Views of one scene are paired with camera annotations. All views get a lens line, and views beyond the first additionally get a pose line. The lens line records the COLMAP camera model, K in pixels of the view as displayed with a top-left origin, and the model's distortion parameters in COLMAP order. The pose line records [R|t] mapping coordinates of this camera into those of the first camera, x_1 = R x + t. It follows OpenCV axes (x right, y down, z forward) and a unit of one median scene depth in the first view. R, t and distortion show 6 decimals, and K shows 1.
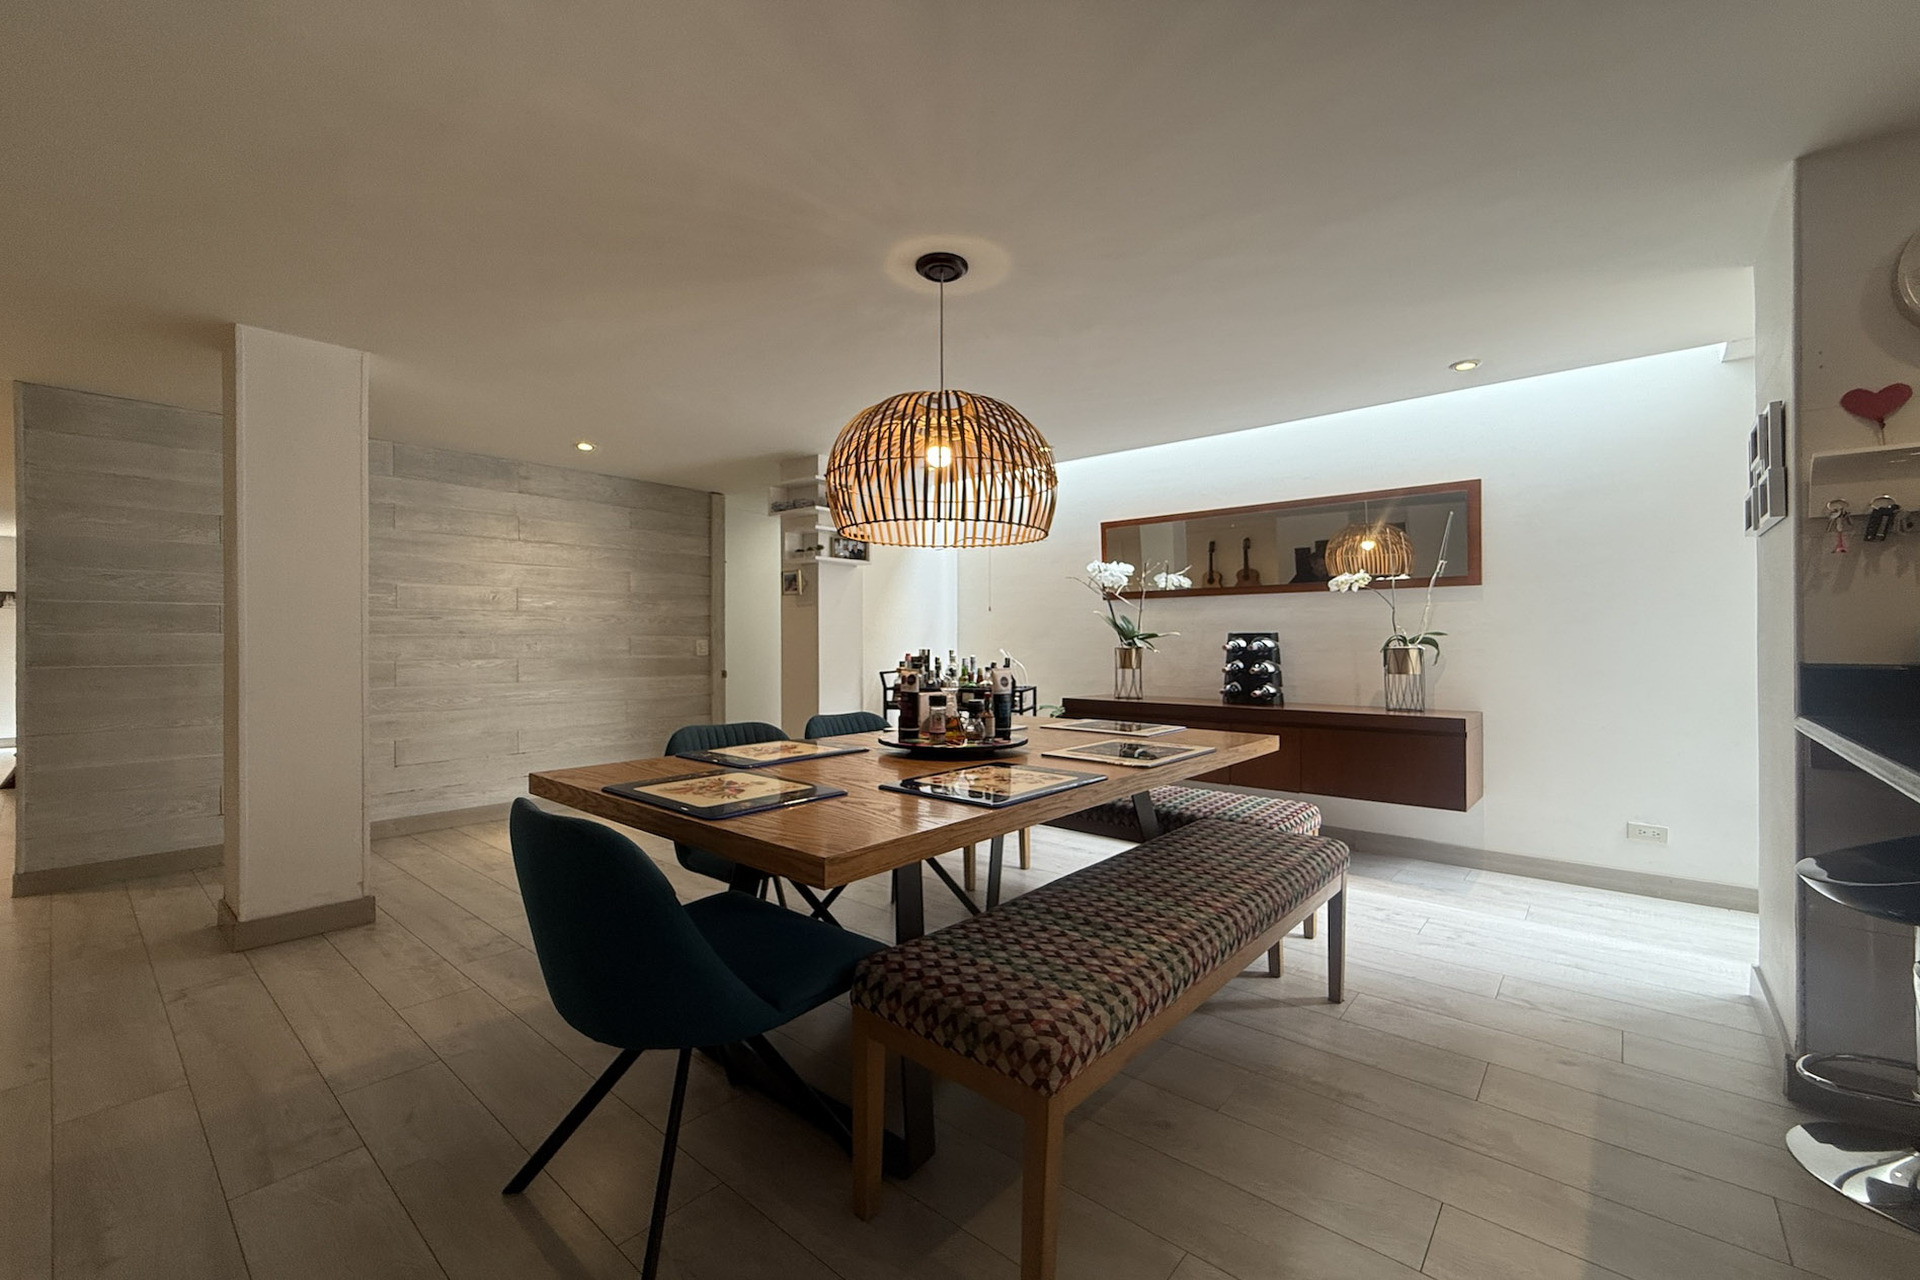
lens RADIAL K [[786.1, 0, 956.9], [0, 786.1, 643.0], [0, 0, 1]] dist [0.000555, 0.000094]
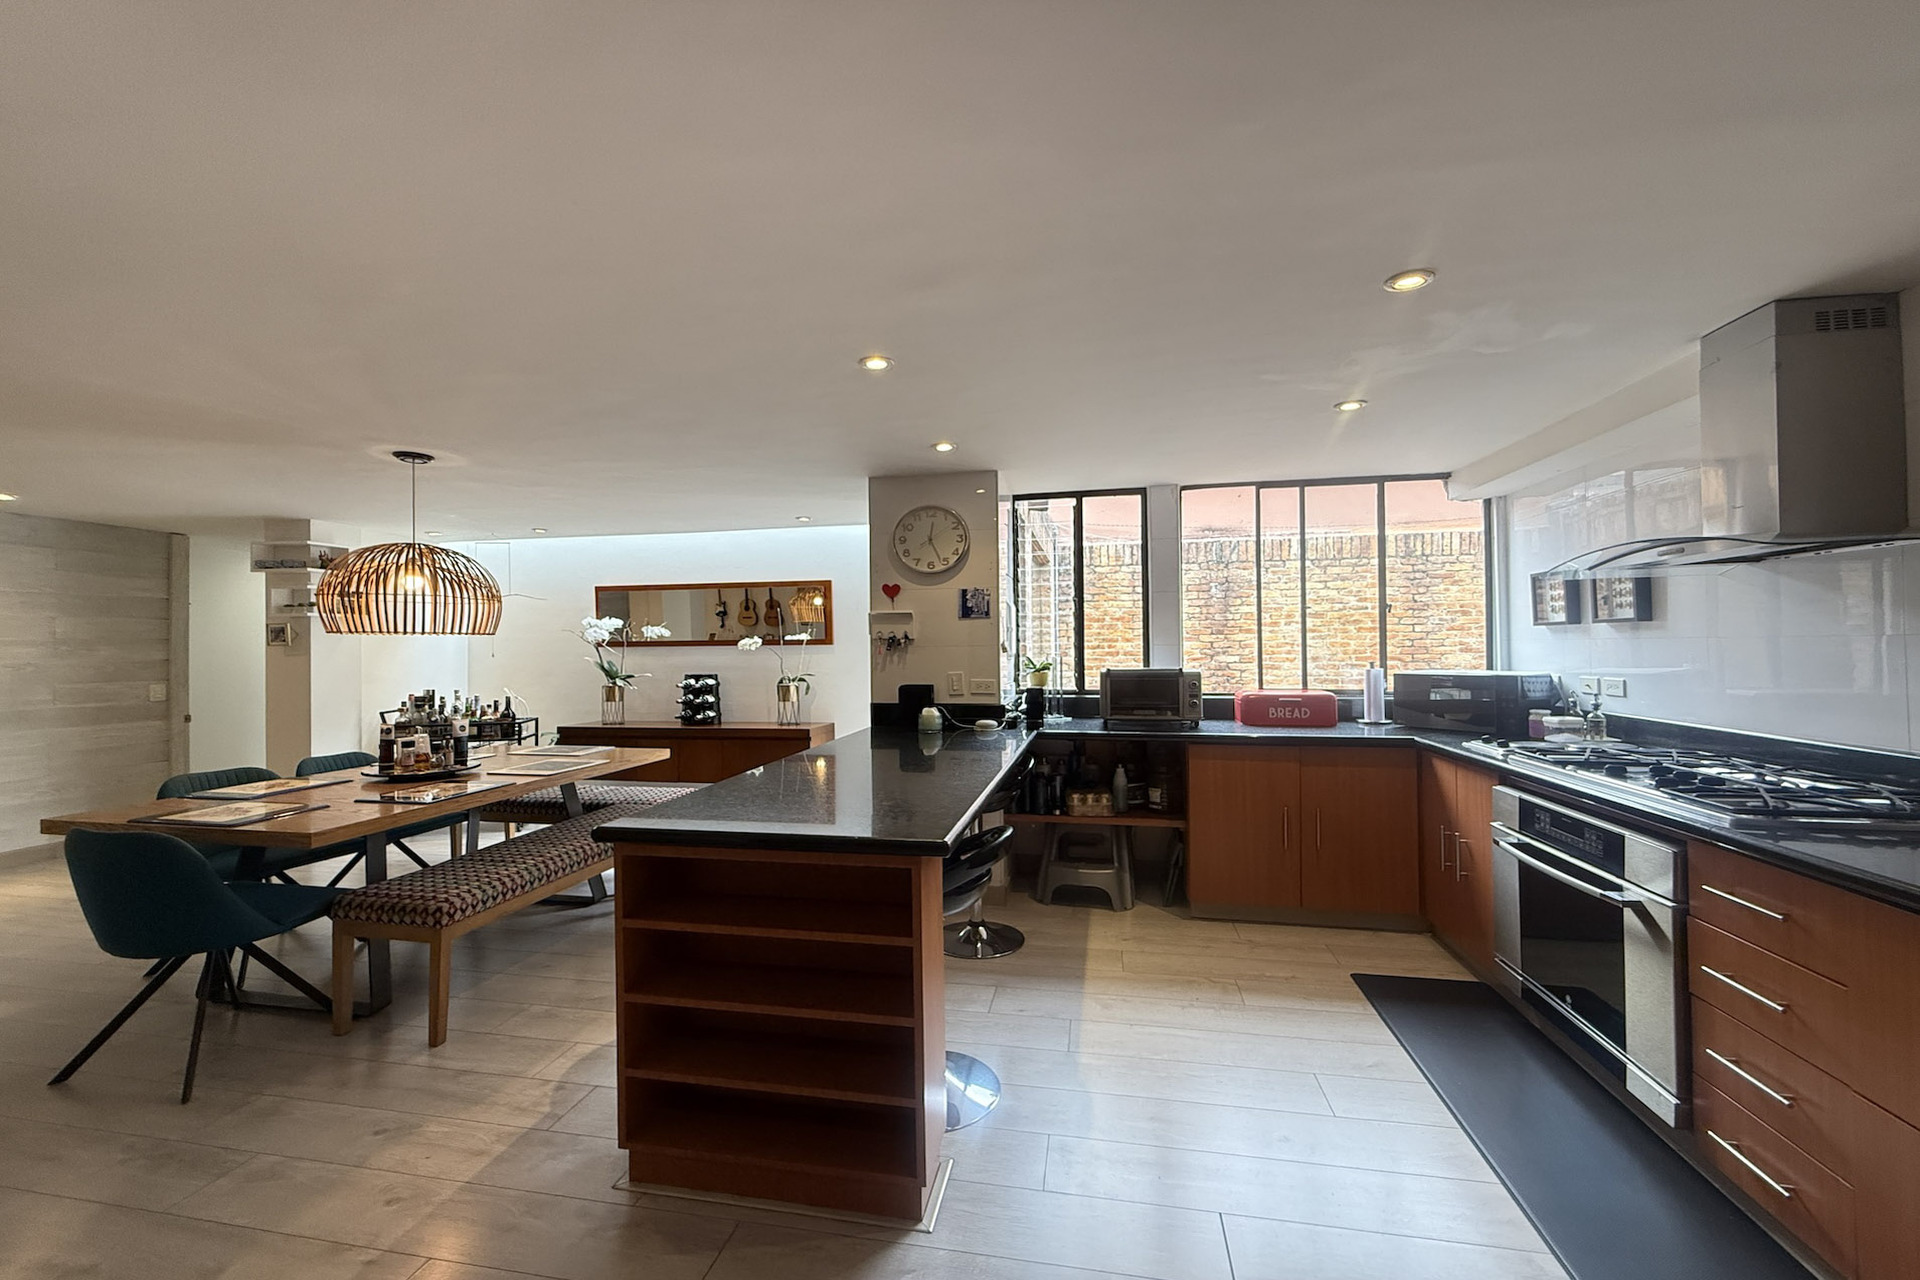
lens RADIAL K [[786.1, 0, 965.4], [0, 786.1, 636.4], [0, 0, 1]] dist [0.000555, 0.000094]
pose [[0.868648, -0.001528, 0.495427, 0.087684], [0.009528, 0.999862, -0.013622, -0.058102], [-0.495338, 0.016553, 0.868543, -0.482749]]
